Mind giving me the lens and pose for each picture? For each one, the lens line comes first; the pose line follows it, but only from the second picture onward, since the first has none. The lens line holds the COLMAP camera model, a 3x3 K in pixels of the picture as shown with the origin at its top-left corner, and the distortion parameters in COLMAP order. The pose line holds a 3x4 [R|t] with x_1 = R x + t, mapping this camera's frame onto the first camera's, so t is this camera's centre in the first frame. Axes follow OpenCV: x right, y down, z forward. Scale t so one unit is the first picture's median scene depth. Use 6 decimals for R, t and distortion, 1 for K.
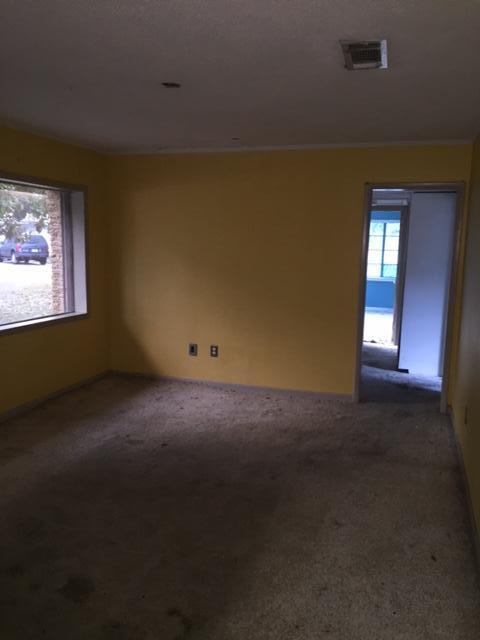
lens RADIAL K [[542.1, 0, 240.0], [0, 542.1, 320.0], [0, 0, 1]] dist [0.043920, -0.001535]
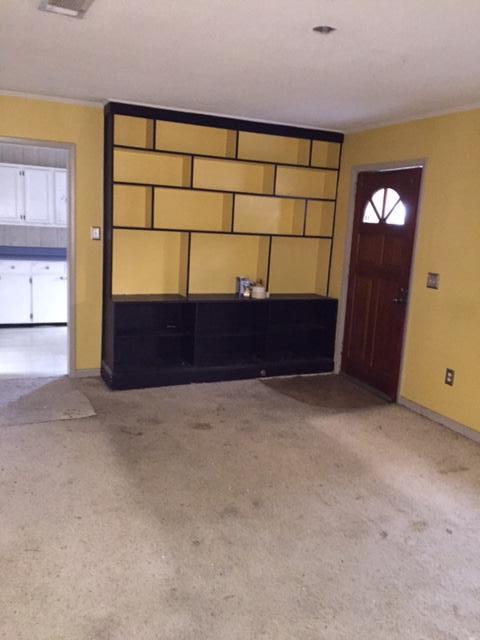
lens RADIAL K [[542.1, 0, 240.0], [0, 542.1, 320.0], [0, 0, 1]] dist [0.043920, -0.001535]
pose [[-0.748351, 0.055860, -0.660946, 0.485488], [-0.162813, 0.950494, 0.264675, -0.193065], [0.643010, 0.305680, -0.702209, 1.499275]]
